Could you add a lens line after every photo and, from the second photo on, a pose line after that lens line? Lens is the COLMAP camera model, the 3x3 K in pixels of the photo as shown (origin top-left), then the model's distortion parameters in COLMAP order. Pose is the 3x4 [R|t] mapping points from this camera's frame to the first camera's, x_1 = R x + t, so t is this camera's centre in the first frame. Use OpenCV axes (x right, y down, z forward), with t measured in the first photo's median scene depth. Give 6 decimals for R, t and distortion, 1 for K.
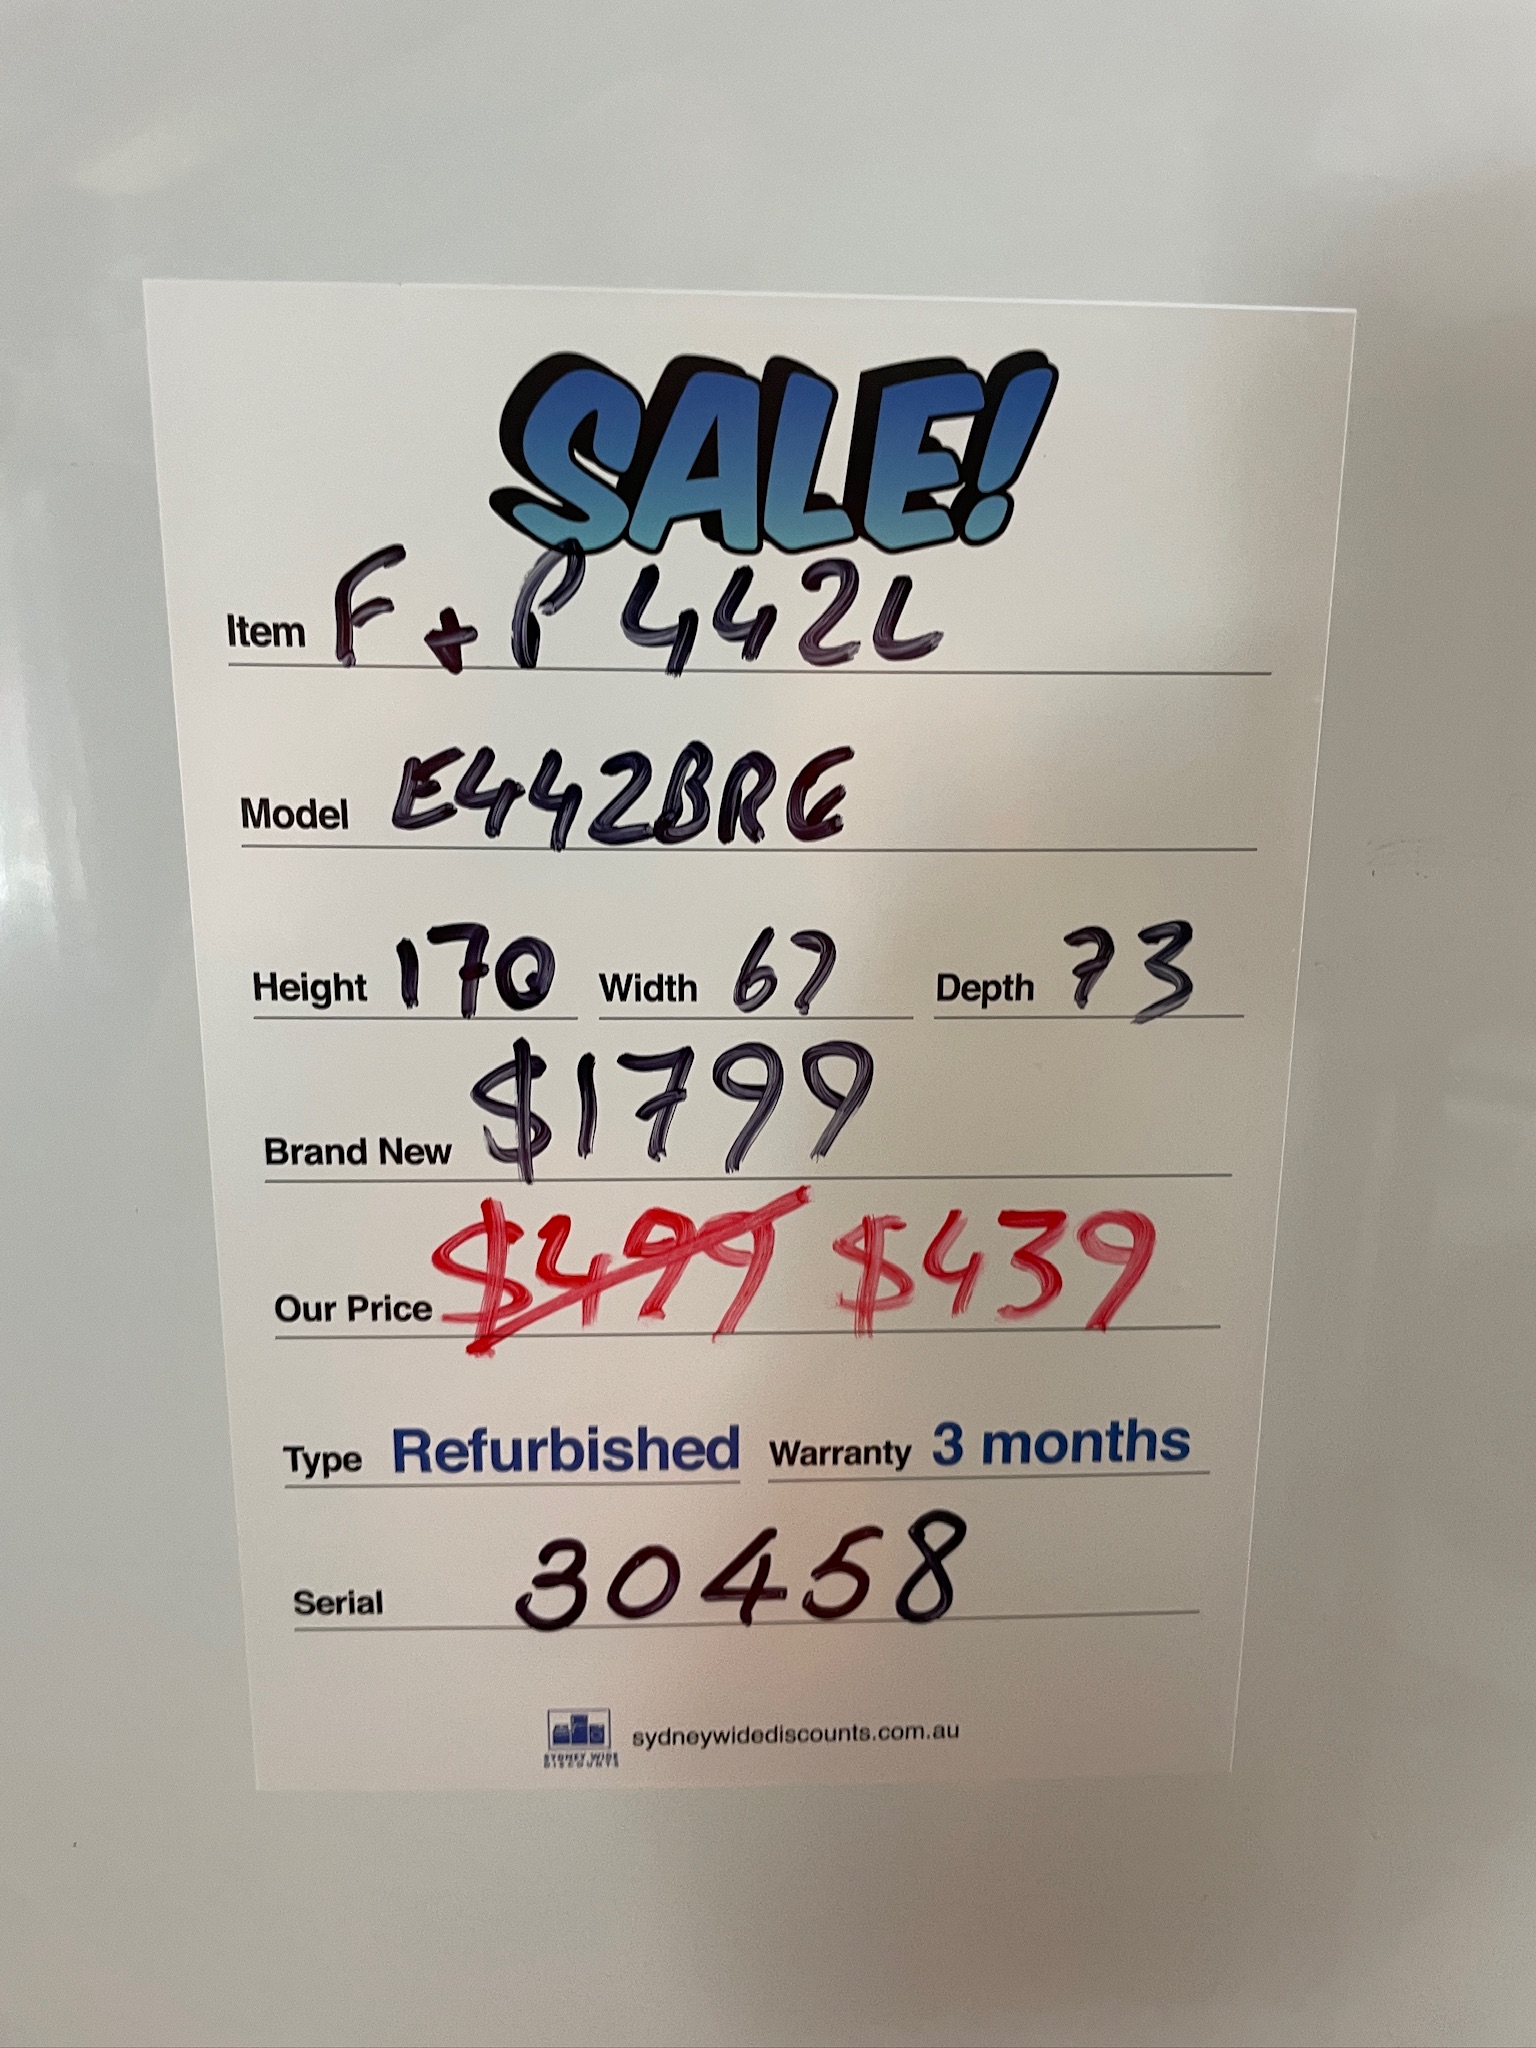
lens RADIAL K [[1560.8, 0, 762.7], [0, 1560.8, 1028.4], [0, 0, 1]] dist [0.077173, -0.121366]
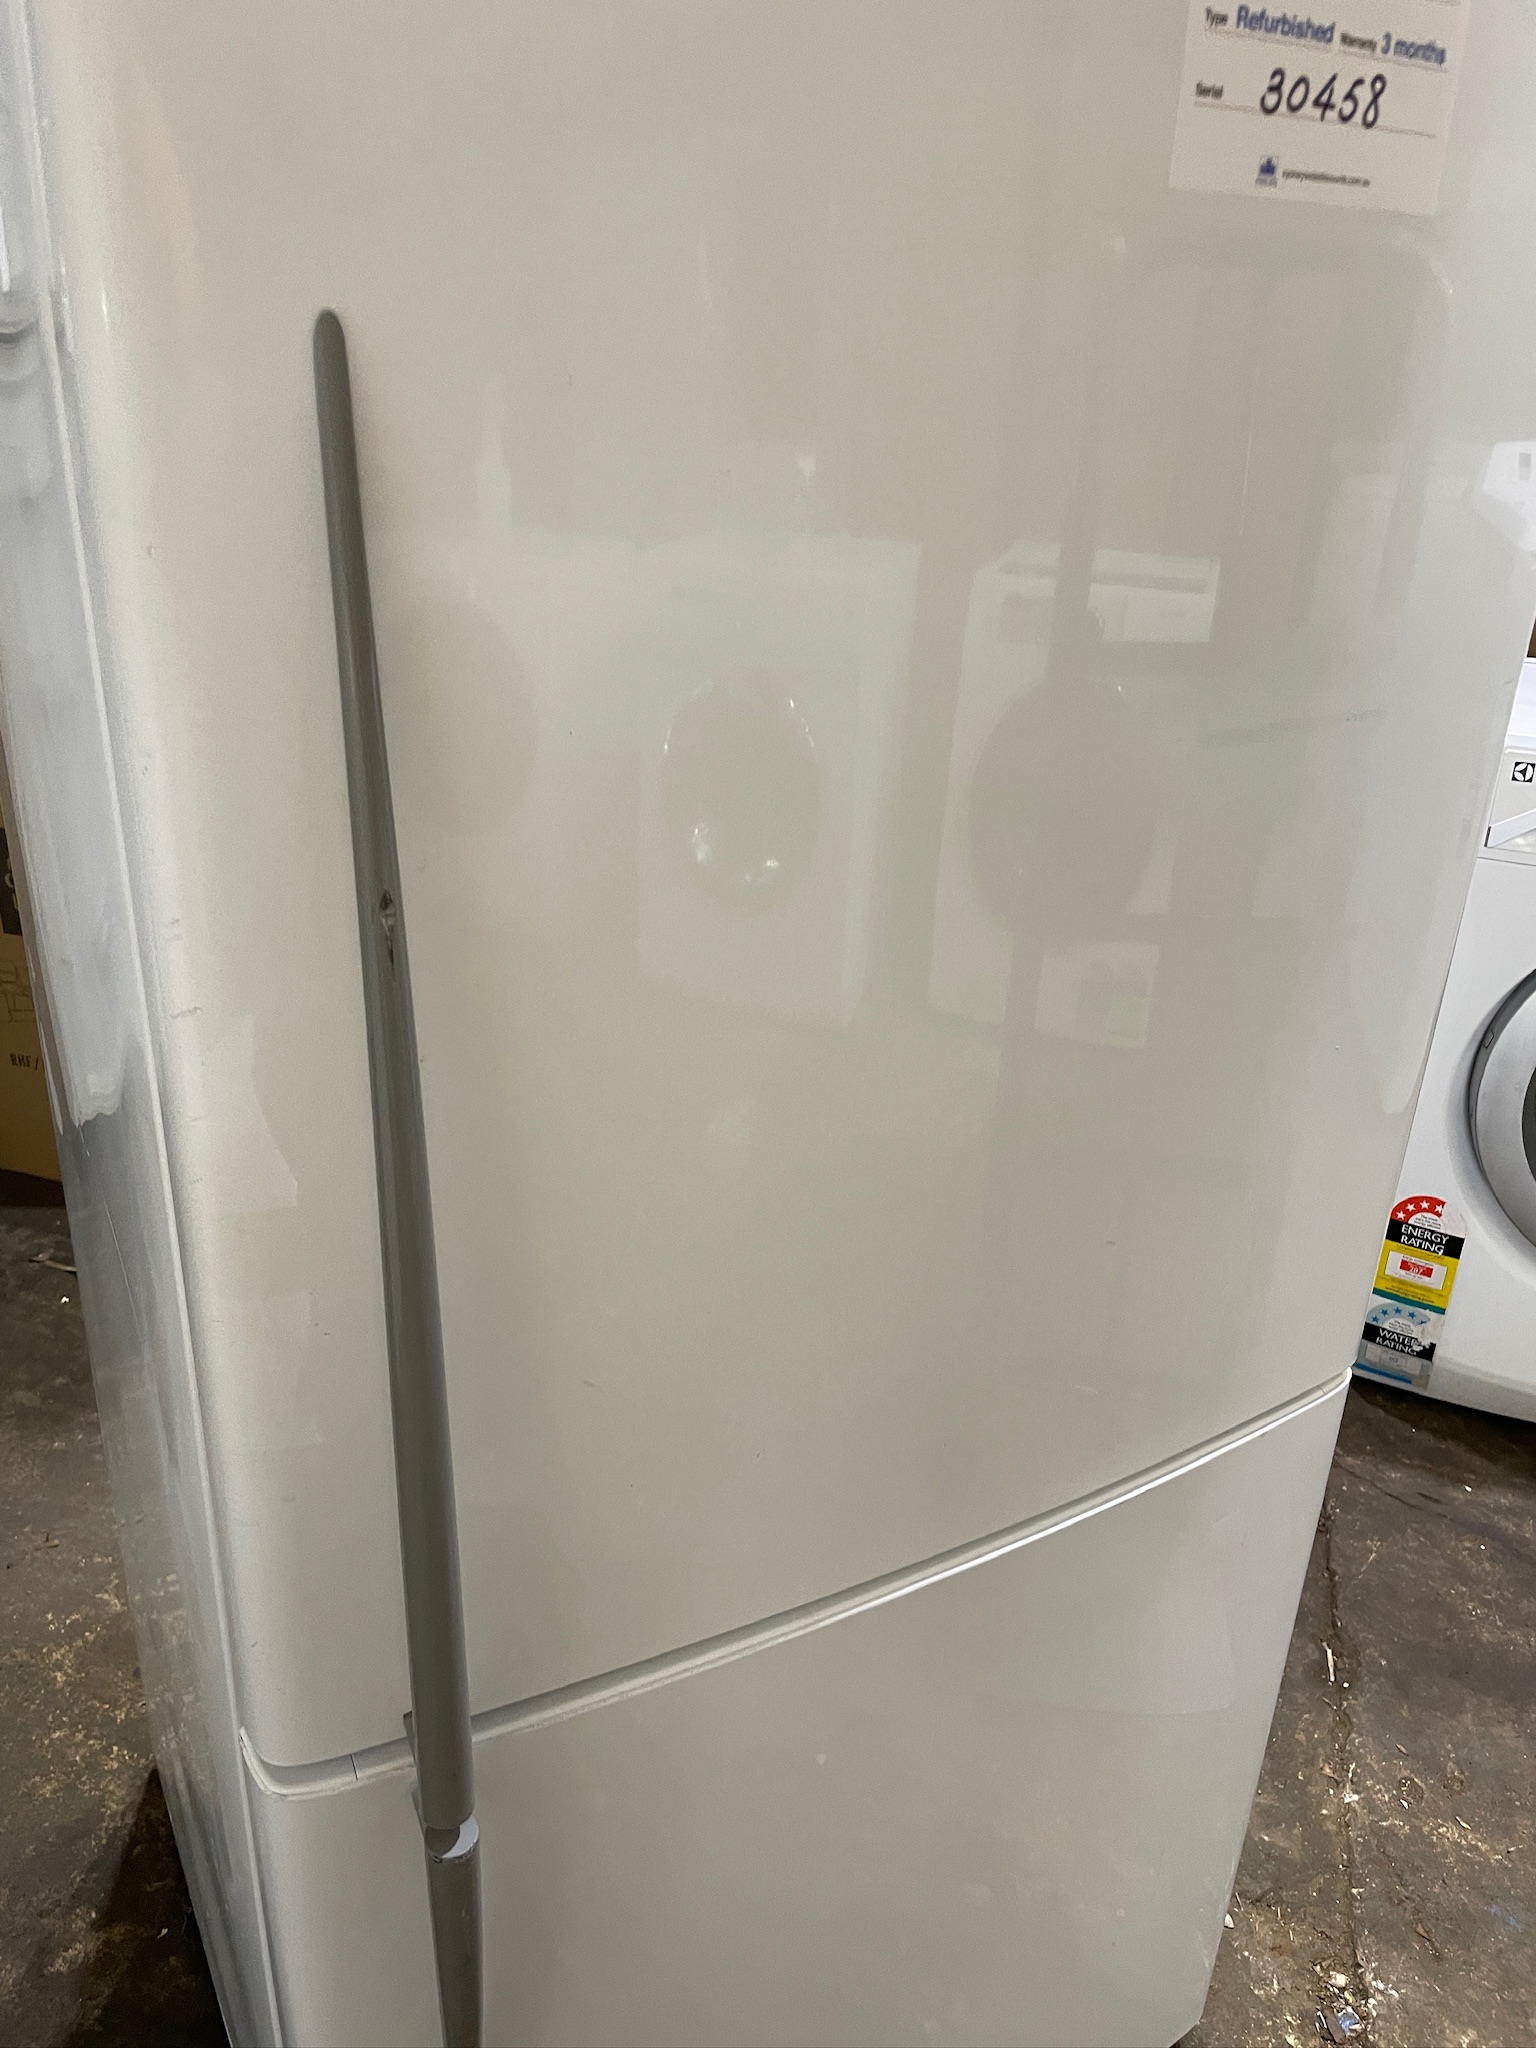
lens RADIAL K [[1573.7, 0, 770.2], [0, 1573.7, 1034.9], [0, 0, 1]] dist [0.073054, -0.112234]
pose [[0.873530, -0.183459, 0.450874, -2.416369], [0.083641, 0.969052, 0.232256, 1.241311], [-0.479530, -0.165171, 0.861841, -1.119873]]
